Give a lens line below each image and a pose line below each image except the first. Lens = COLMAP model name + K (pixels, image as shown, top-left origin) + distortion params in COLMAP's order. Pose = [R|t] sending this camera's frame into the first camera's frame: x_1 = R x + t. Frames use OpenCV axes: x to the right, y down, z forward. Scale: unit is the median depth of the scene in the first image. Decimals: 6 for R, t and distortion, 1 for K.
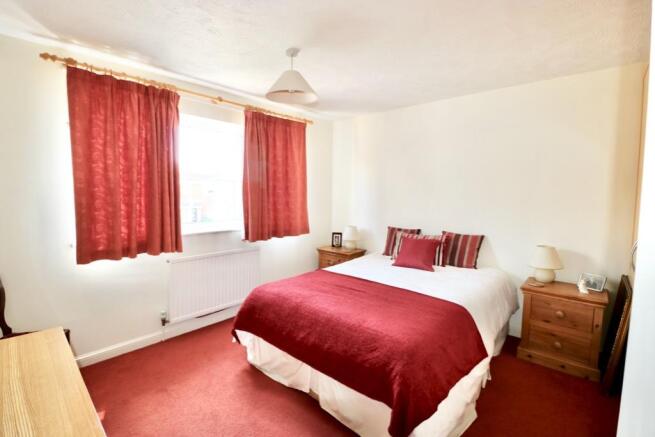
lens RADIAL K [[311.9, 0, 327.5], [0, 311.9, 218.5], [0, 0, 1]] dist [-0.024412, -0.000237]
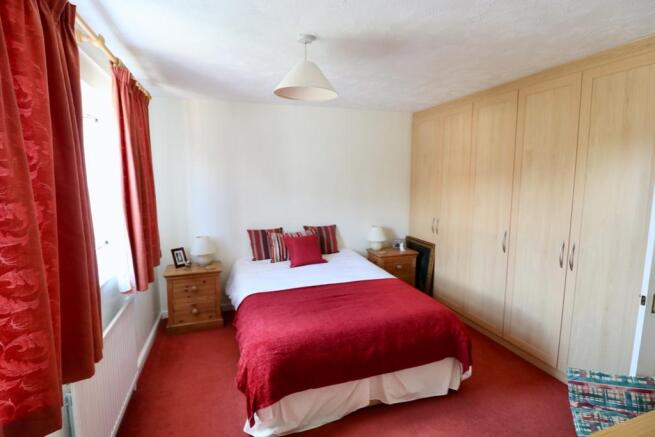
lens RADIAL K [[329.4, 0, 327.5], [0, 329.4, 218.5], [0, 0, 1]] dist [-0.029000, -0.000166]
pose [[0.468504, -0.128788, 0.874024, -0.681647], [0.085474, 0.991284, 0.100250, -0.107413], [-0.879317, 0.027739, 0.475428, 0.420193]]
